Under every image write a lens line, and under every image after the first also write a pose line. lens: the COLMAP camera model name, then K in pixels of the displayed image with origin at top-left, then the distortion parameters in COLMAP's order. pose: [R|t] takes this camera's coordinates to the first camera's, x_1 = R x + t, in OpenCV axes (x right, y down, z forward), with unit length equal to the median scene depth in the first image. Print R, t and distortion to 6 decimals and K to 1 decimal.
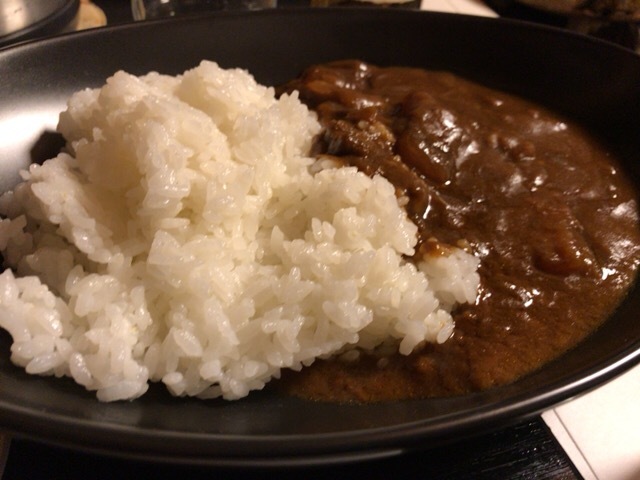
lens RADIAL K [[550.7, 0, 320.0], [0, 550.7, 240.0], [0, 0, 1]] dist [0.002150, 0.000684]
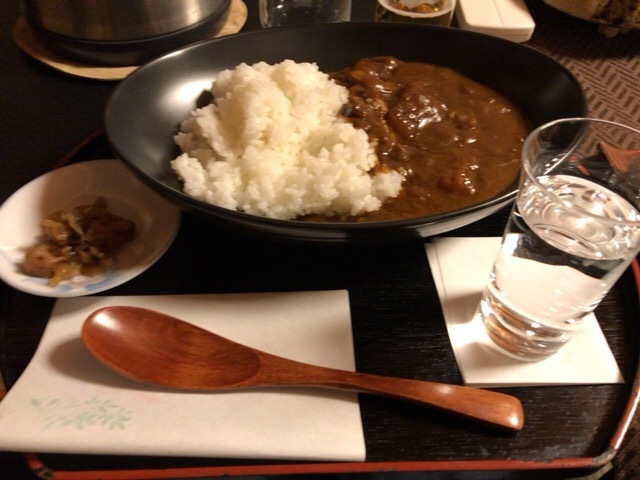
lens RADIAL K [[535.8, 0, 320.0], [0, 535.8, 240.0], [0, 0, 1]] dist [0.088426, -0.156134]
pose [[0.968061, 0.134263, -0.211735, 0.443551], [-0.116247, 0.988627, 0.095410, 0.111207], [0.222137, -0.067749, 0.972659, -0.957549]]
